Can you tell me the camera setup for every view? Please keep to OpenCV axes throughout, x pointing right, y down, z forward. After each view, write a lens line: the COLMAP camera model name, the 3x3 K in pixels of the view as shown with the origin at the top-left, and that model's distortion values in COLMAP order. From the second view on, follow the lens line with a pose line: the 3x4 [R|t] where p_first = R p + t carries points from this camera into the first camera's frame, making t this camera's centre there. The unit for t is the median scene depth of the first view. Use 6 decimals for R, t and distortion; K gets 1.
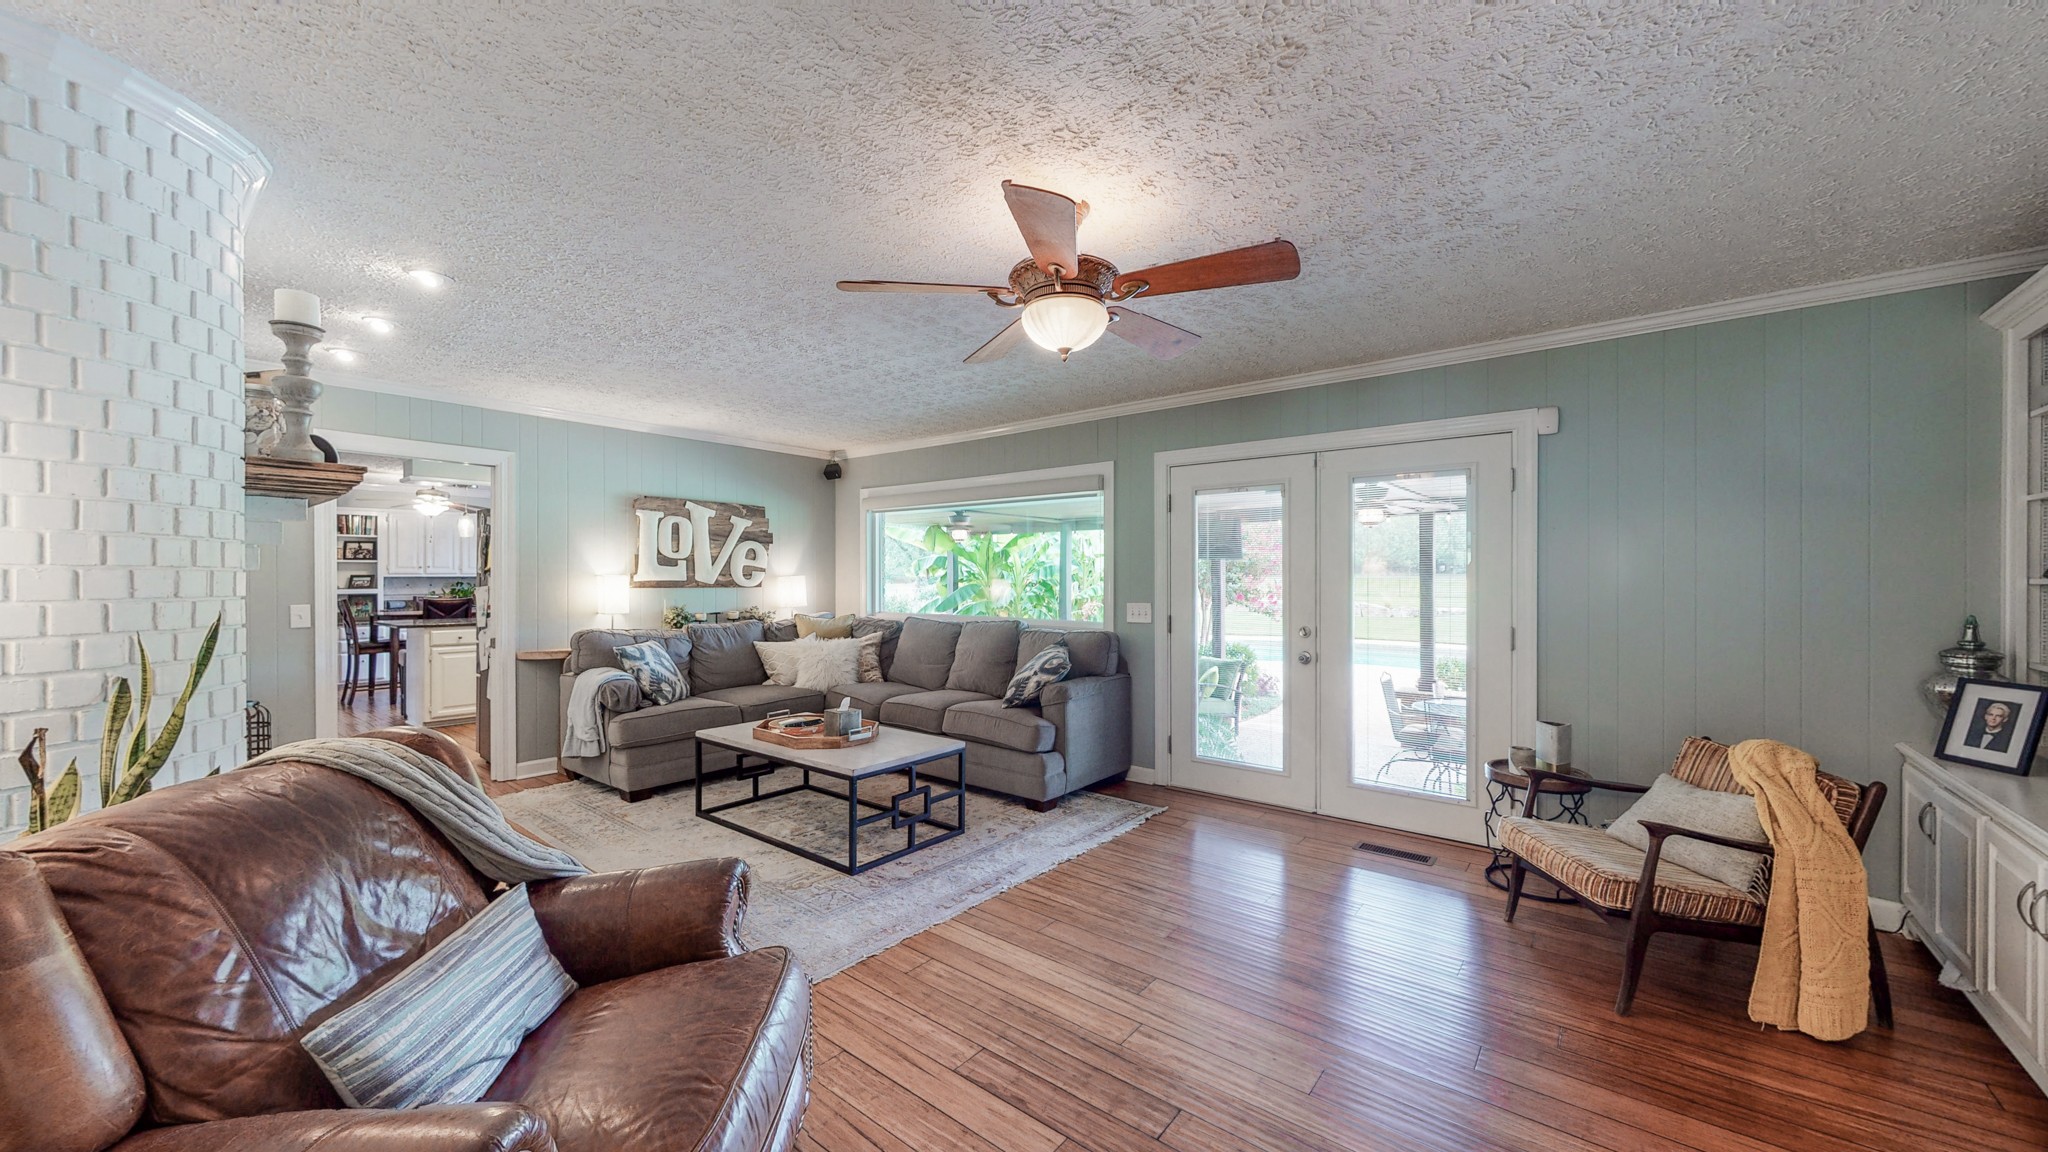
lens RADIAL K [[752.5, 0, 1026.6], [0, 752.5, 578.6], [0, 0, 1]] dist [0.004158, -0.000345]
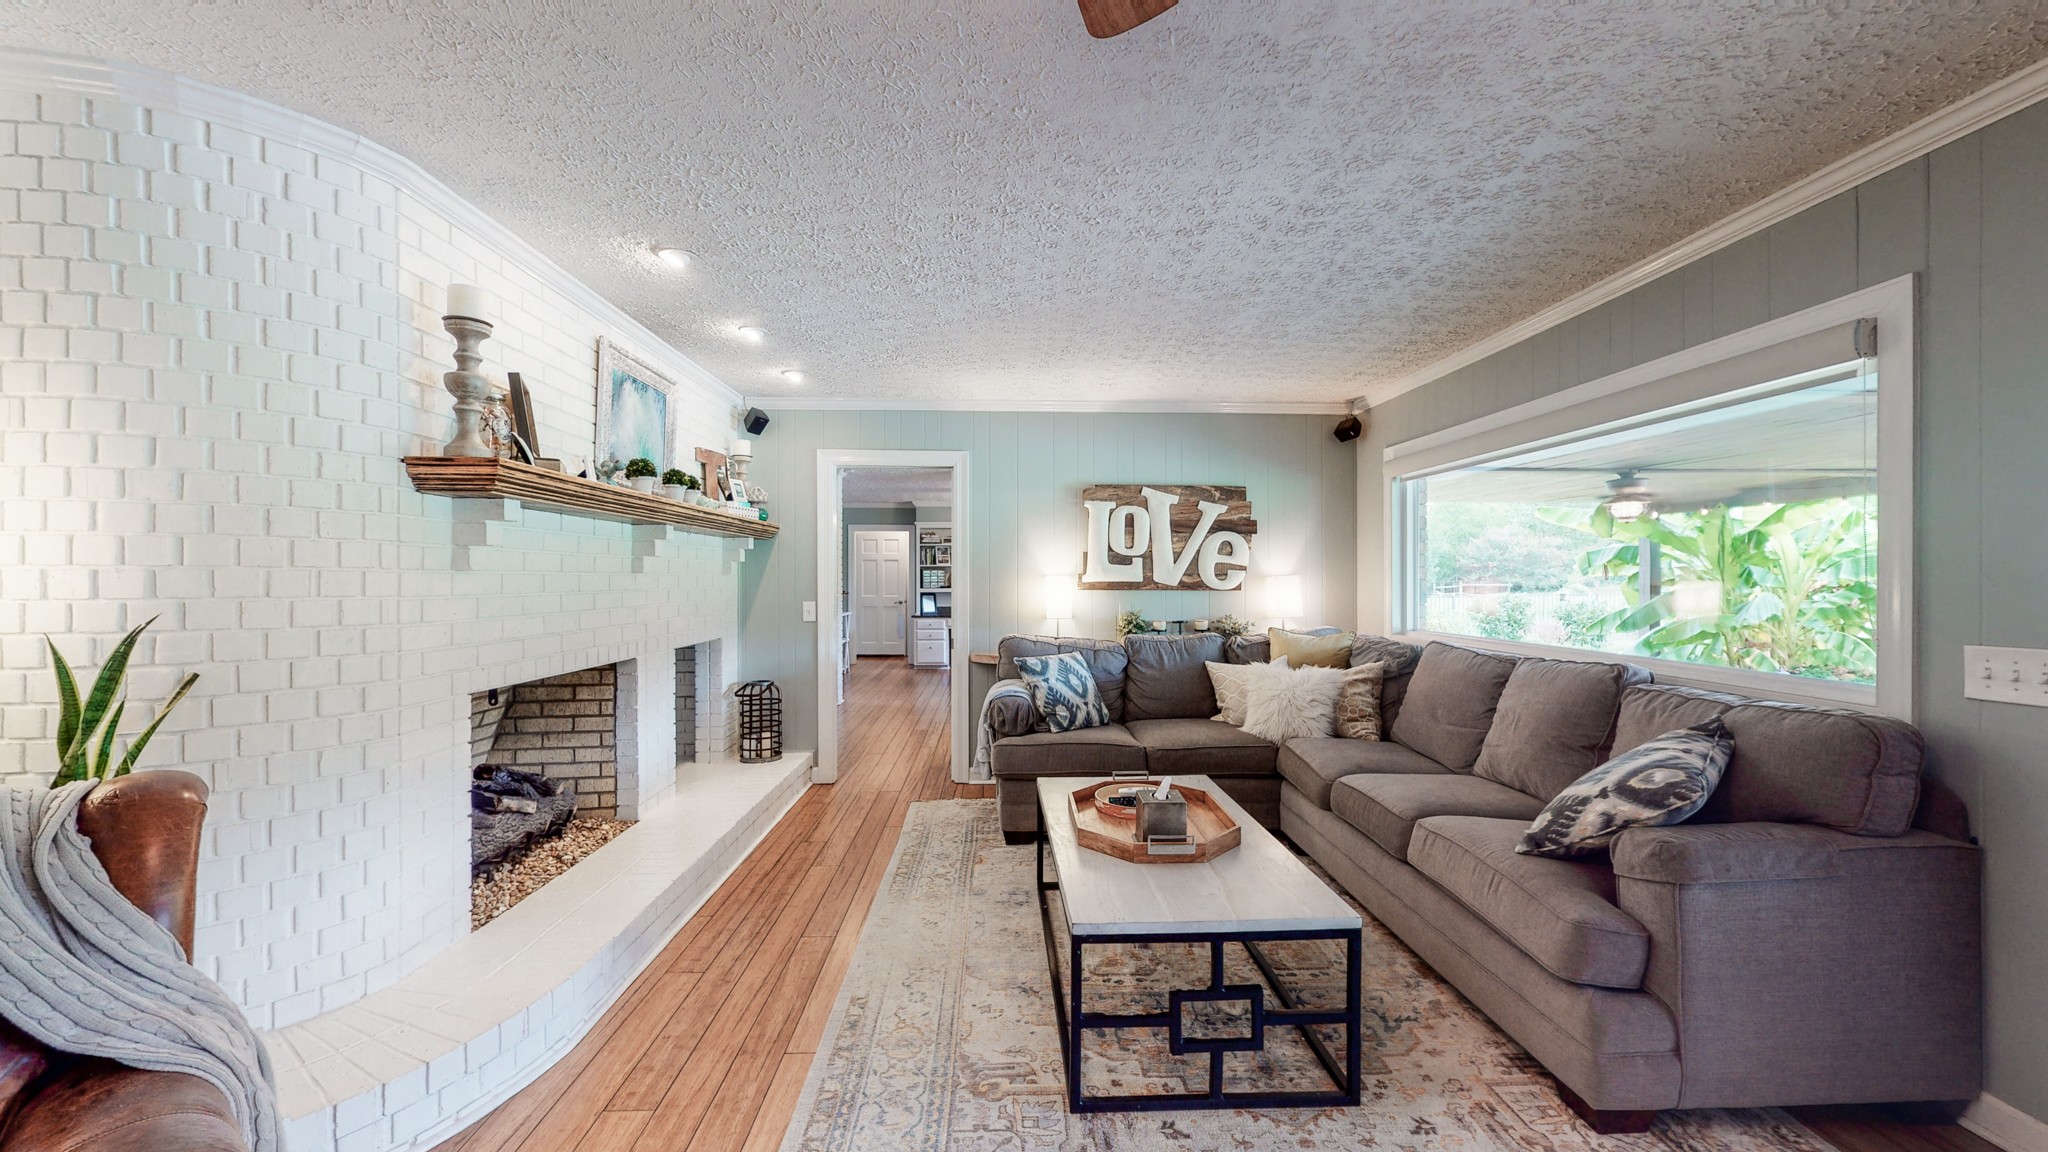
lens RADIAL K [[752.5, 0, 1028.9], [0, 752.5, 578.1], [0, 0, 1]] dist [0.004158, -0.000345]
pose [[0.653622, -0.001021, -0.756820, 0.104535], [-0.000484, 0.999998, -0.001768, 0.000333], [0.756821, 0.001522, 0.653621, 0.374892]]
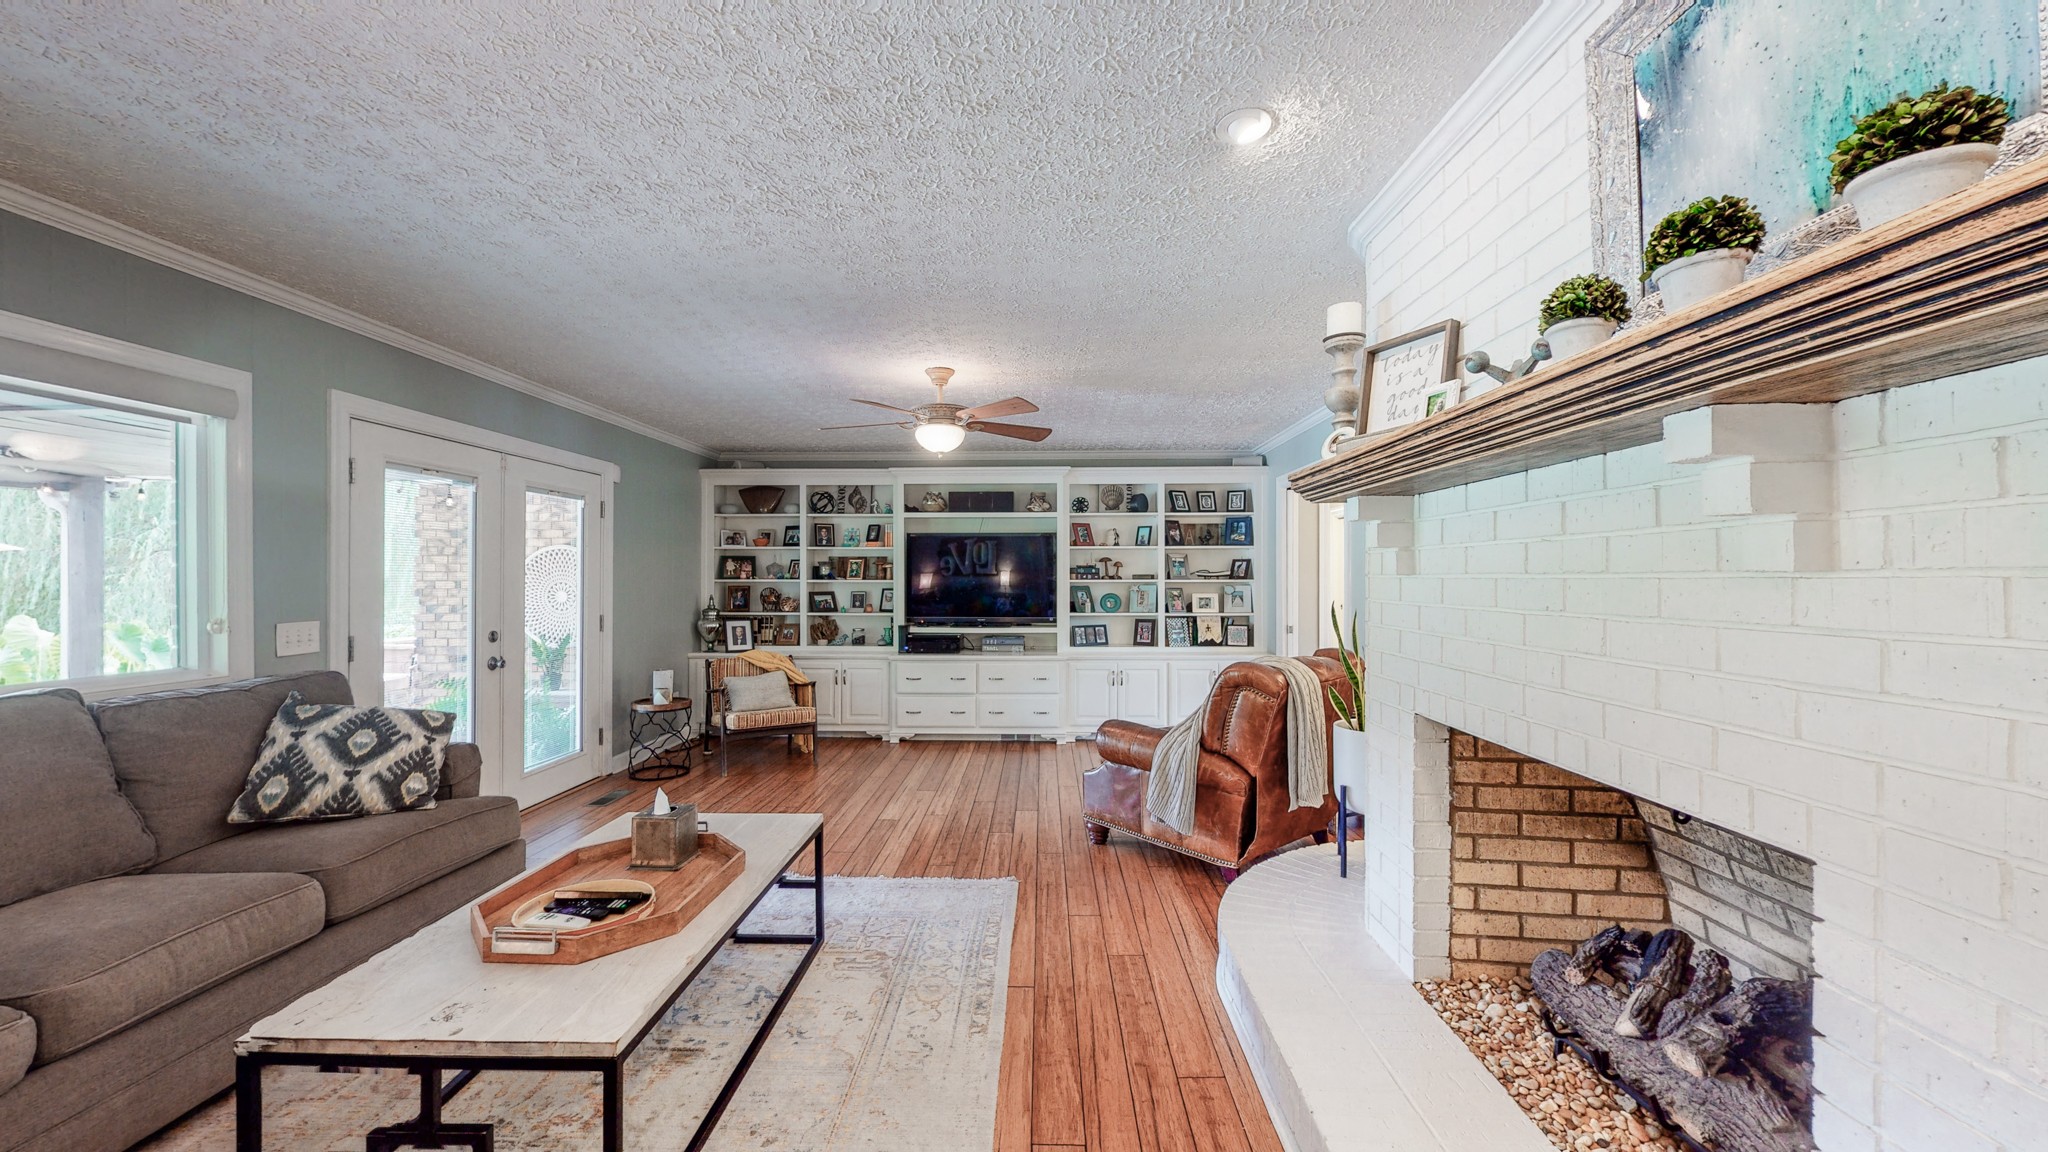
lens RADIAL K [[752.5, 0, 1023.3], [0, 752.5, 584.7], [0, 0, 1]] dist [0.004158, -0.000345]
pose [[-0.600711, -0.007762, 0.799429, -0.631124], [0.001175, 0.999943, 0.010592, -0.003646], [-0.799465, 0.007302, -0.600668, 0.811189]]
